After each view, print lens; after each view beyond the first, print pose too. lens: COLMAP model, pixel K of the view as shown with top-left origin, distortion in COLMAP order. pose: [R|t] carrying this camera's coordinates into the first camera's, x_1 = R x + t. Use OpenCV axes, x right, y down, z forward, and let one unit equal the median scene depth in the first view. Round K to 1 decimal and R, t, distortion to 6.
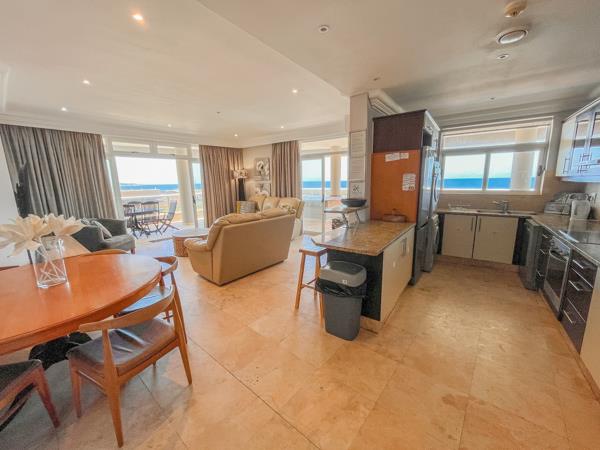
lens RADIAL K [[240.4, 0, 303.1], [0, 240.4, 224.9], [0, 0, 1]] dist [-0.002853, -0.000437]
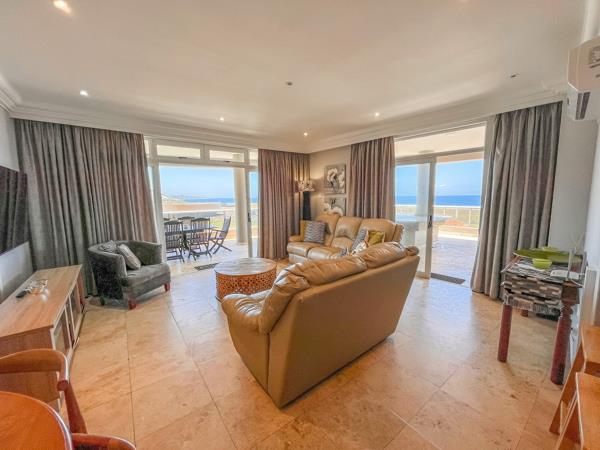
lens RADIAL K [[240.4, 0, 299.7], [0, 240.4, 225.3], [0, 0, 1]] dist [-0.002853, -0.000437]
pose [[0.973282, 0.036121, -0.226753, -0.114383], [-0.049280, 0.997397, -0.052640, -0.048445], [0.224261, 0.062408, 0.972529, 0.279923]]
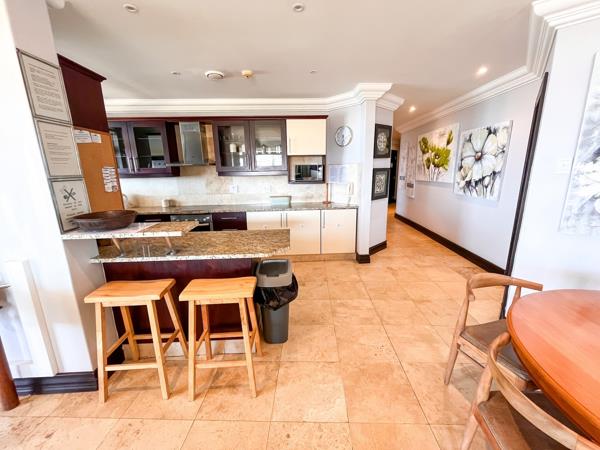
lens RADIAL K [[240.4, 0, 300.4], [0, 240.4, 223.7], [0, 0, 1]] dist [-0.002853, -0.000437]
pose [[-0.606914, -0.140581, 0.782235, -0.357165], [0.174239, 0.936753, 0.303537, -0.142098], [-0.775433, 0.320517, -0.544034, 0.813772]]
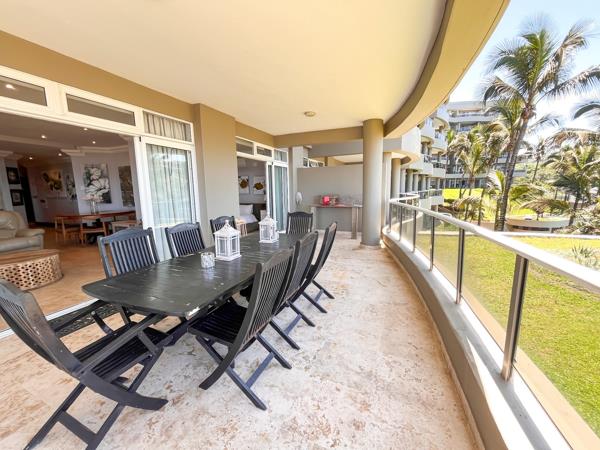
lens RADIAL K [[240.4, 0, 299.7], [0, 240.4, 224.6], [0, 0, 1]] dist [-0.002853, -0.000437]
pose [[-0.957611, 0.084706, -0.275329, -0.778182], [-0.008739, 0.946806, 0.321685, -0.234401], [0.287932, 0.310456, -0.905932, 1.476827]]
